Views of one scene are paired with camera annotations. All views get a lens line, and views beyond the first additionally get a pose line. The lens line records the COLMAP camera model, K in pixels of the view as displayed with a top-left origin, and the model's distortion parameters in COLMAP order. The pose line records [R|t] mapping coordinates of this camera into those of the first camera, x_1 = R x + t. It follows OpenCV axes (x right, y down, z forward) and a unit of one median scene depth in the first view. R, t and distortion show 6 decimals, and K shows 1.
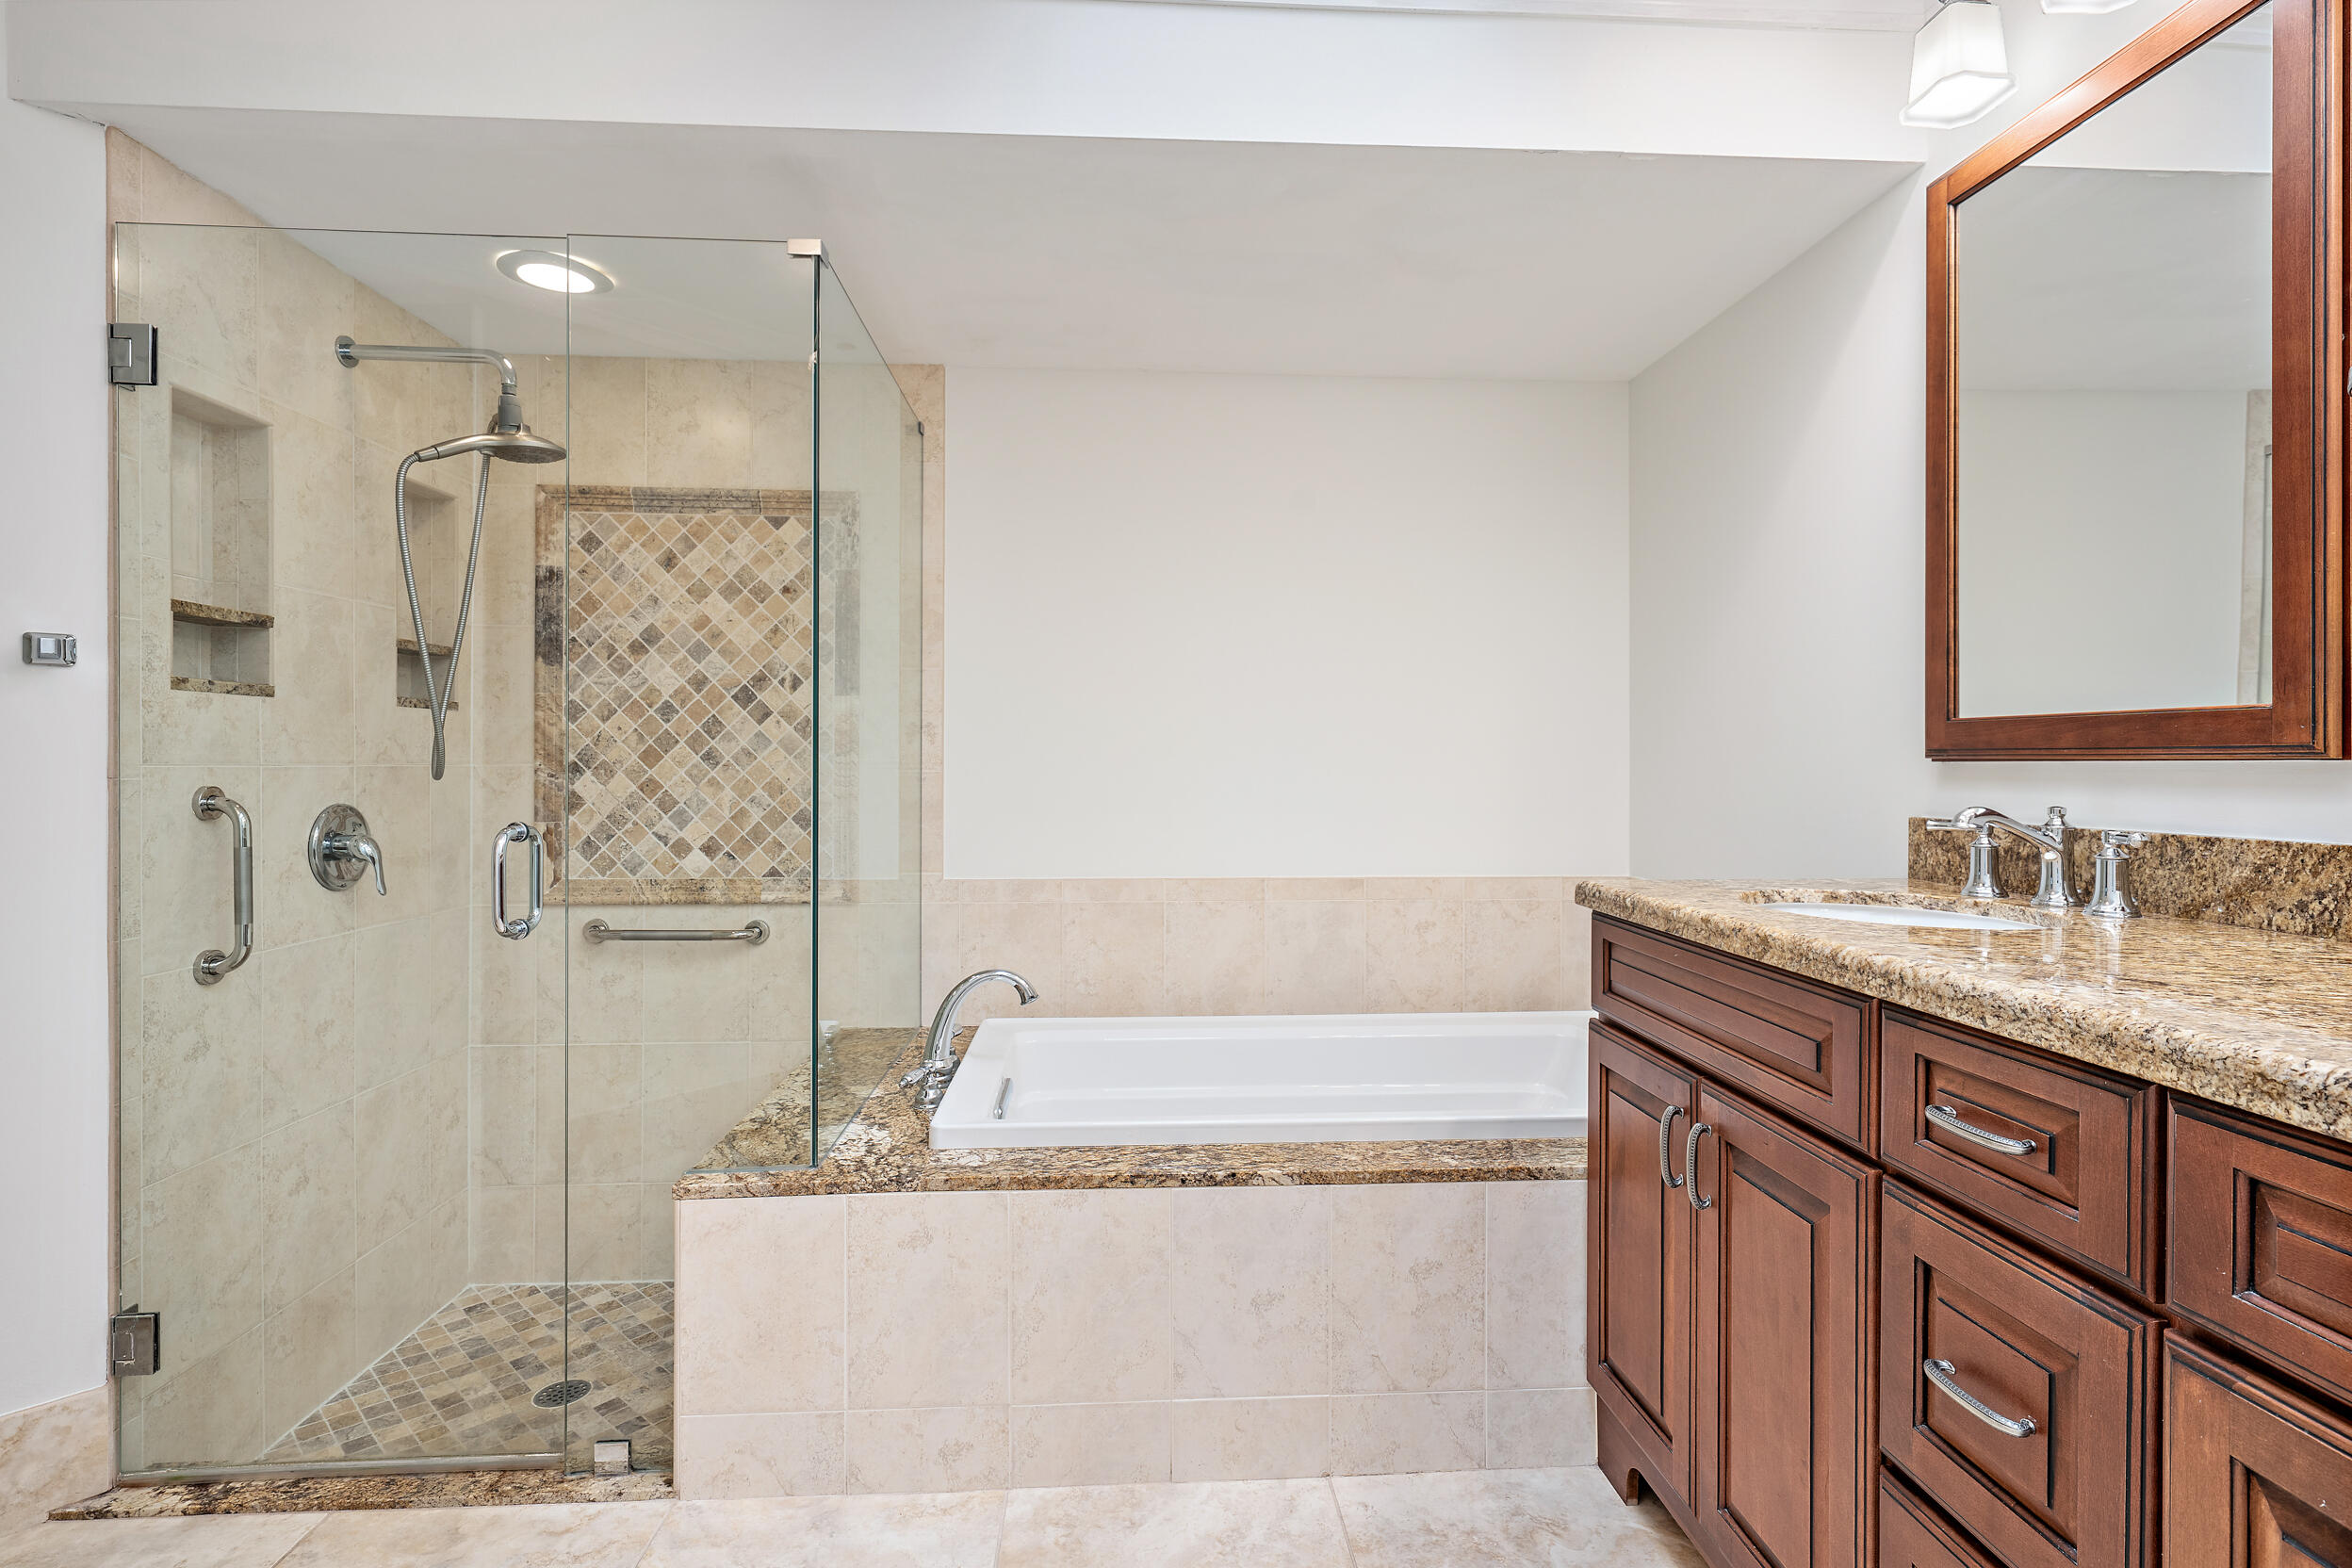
lens RADIAL K [[1131.7, 0, 1175.5], [0, 1131.7, 775.6], [0, 0, 1]] dist [-0.001481, -0.000448]
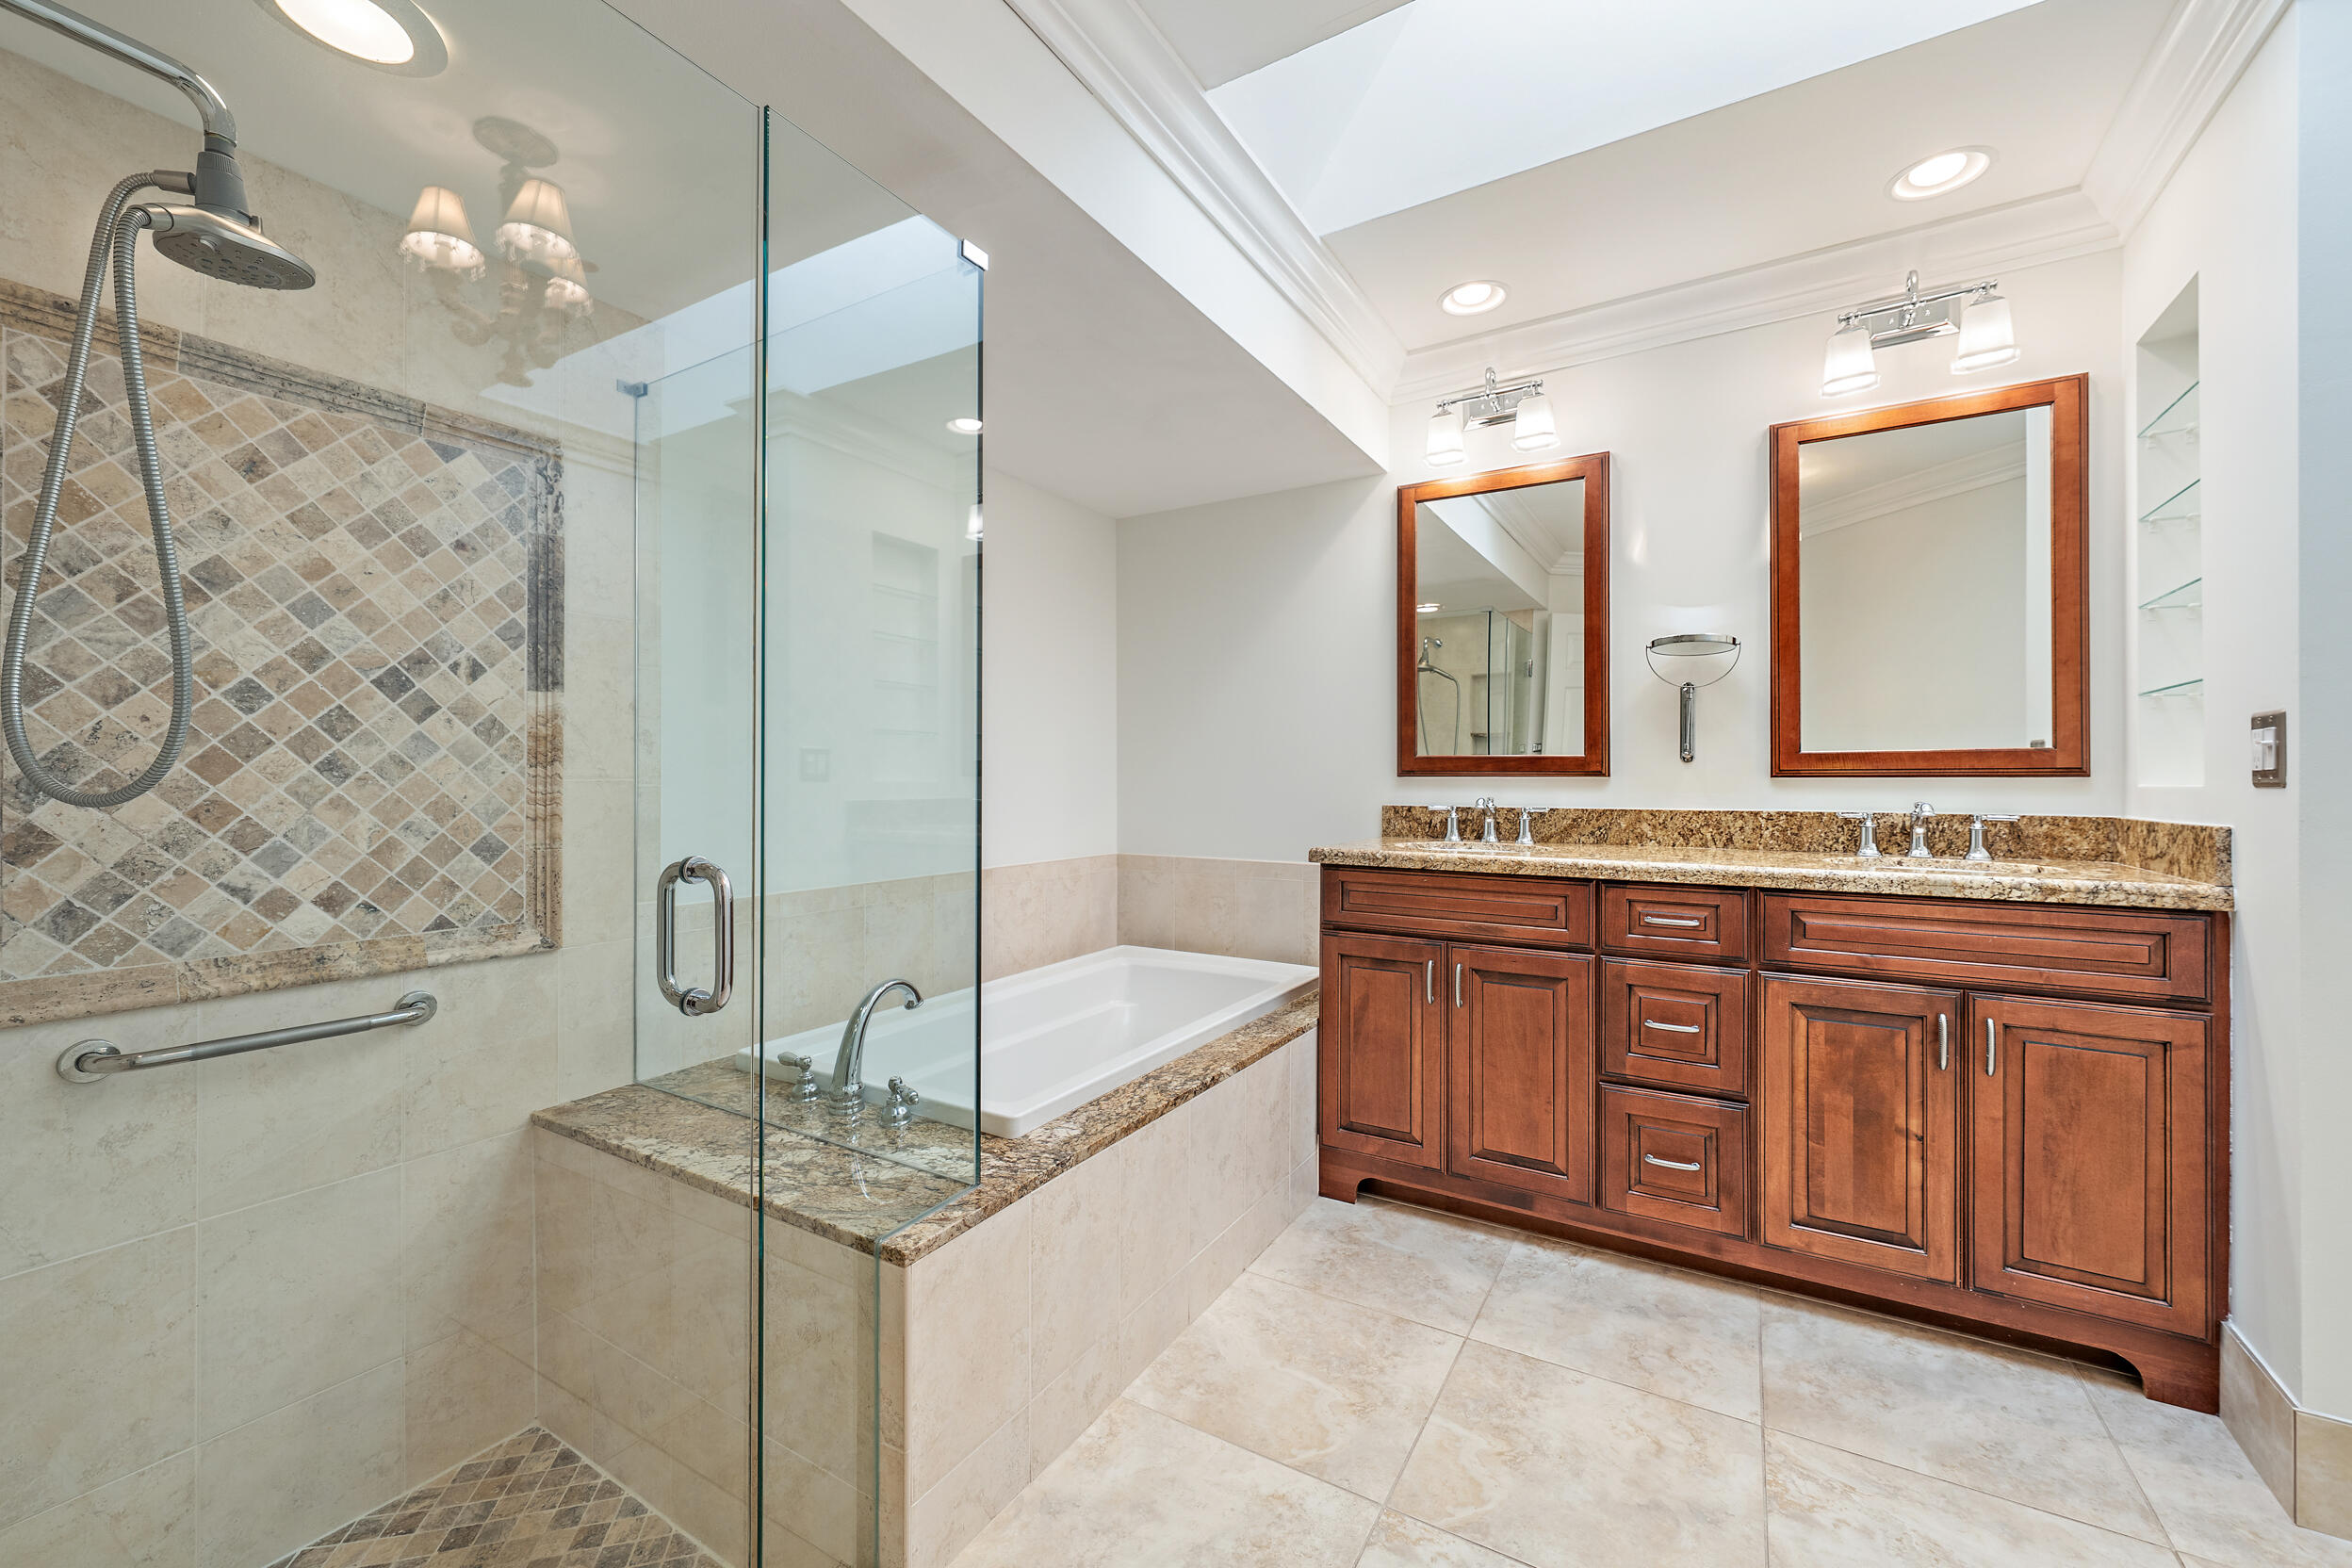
lens RADIAL K [[933.3, 0, 1176.0], [0, 933.3, 784.0], [0, 0, 1]] dist [0.000354, -0.000381]
pose [[0.566564, -0.005384, 0.824000, -0.589685], [0.006841, 0.999975, 0.001830, -0.003553], [-0.823990, 0.004600, 0.566586, 0.258288]]
